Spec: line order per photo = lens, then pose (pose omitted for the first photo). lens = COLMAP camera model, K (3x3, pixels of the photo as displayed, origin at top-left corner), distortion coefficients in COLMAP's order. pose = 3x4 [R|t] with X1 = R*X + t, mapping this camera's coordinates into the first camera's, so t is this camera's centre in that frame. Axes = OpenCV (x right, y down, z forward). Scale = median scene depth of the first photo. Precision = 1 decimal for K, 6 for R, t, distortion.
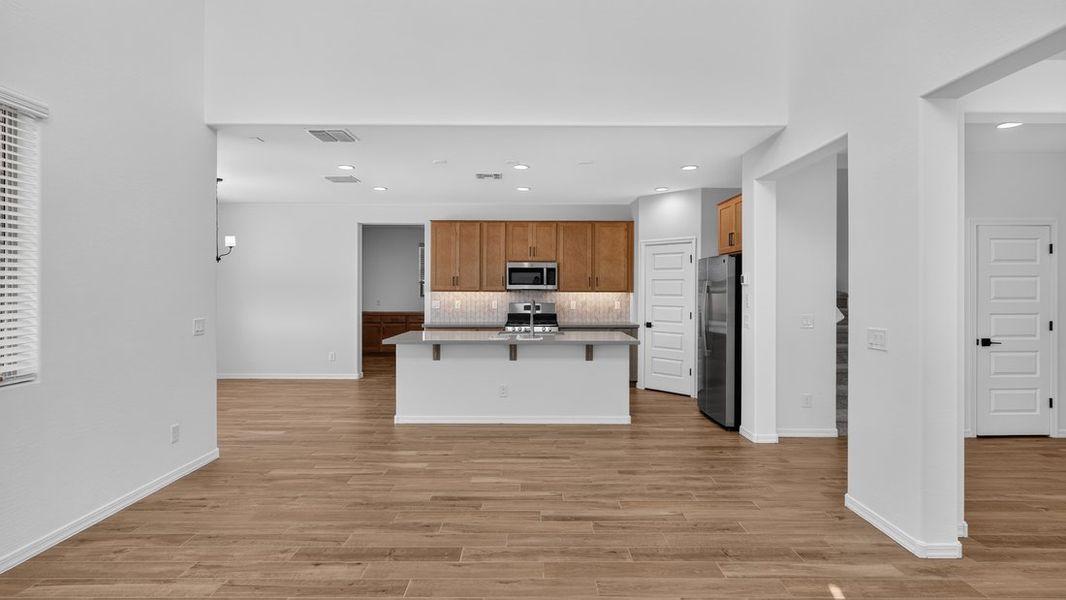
lens RADIAL K [[515.1, 0, 532.4], [0, 515.1, 290.9], [0, 0, 1]] dist [-0.001822, 0.000129]
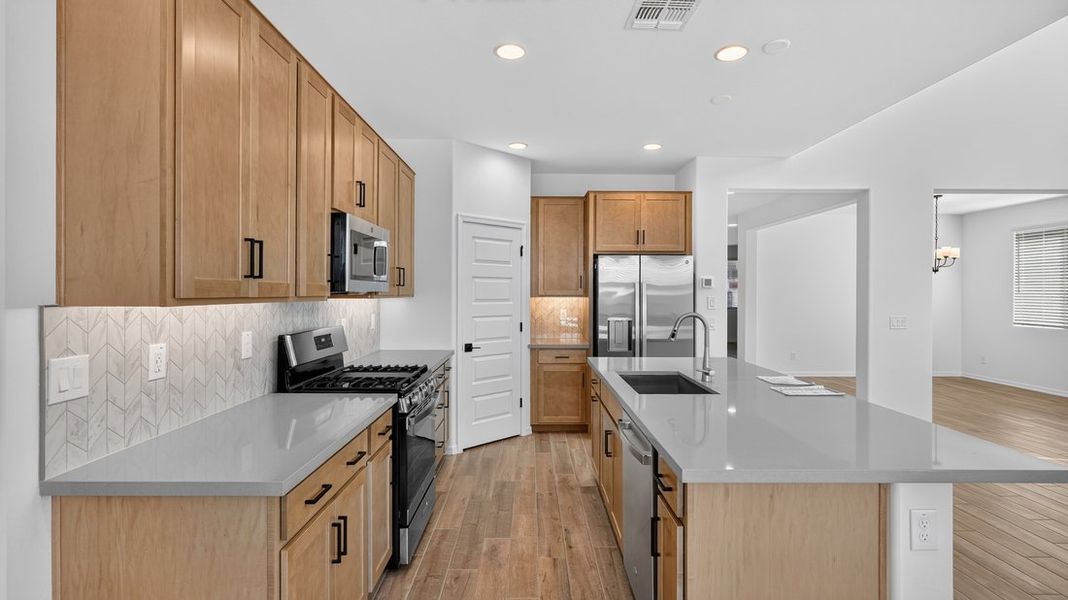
lens RADIAL K [[516.1, 0, 533.4], [0, 516.1, 290.9], [0, 0, 1]] dist [-0.001822, 0.000129]
pose [[-0.011848, -0.001871, 0.999928, -0.386573], [0.000701, 0.999998, 0.001880, -0.004833], [-0.999930, 0.000723, -0.011846, 0.873177]]
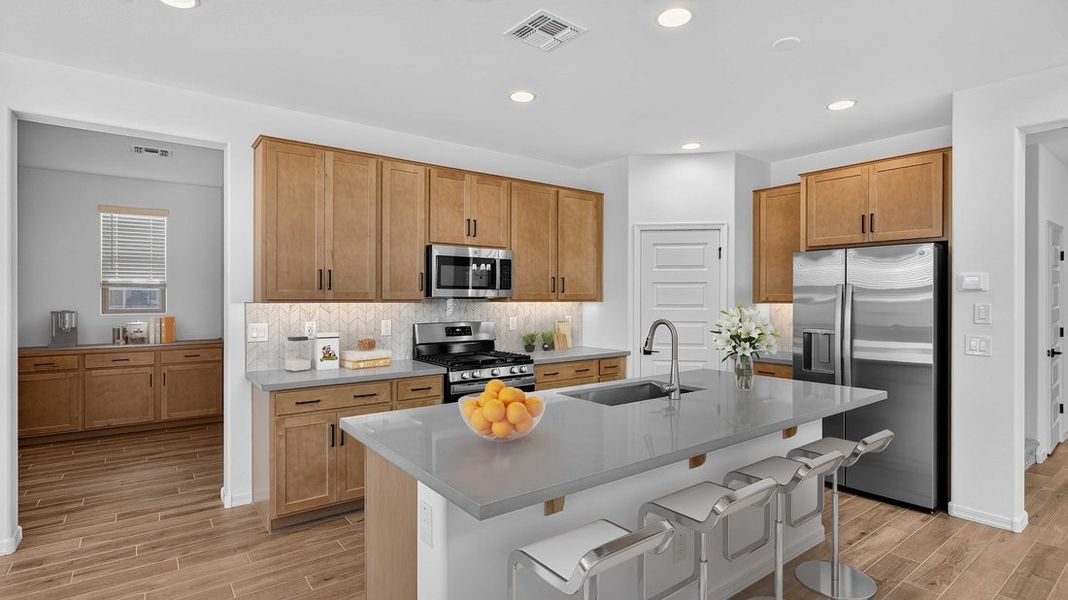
lens RADIAL K [[516.1, 0, 533.4], [0, 516.1, 290.9], [0, 0, 1]] dist [-0.001822, 0.000129]
pose [[0.795328, 0.004850, 0.606160, -0.277421], [0.002974, 0.999925, -0.011903, -0.003108], [-0.606172, 0.011269, 0.795254, 0.528412]]
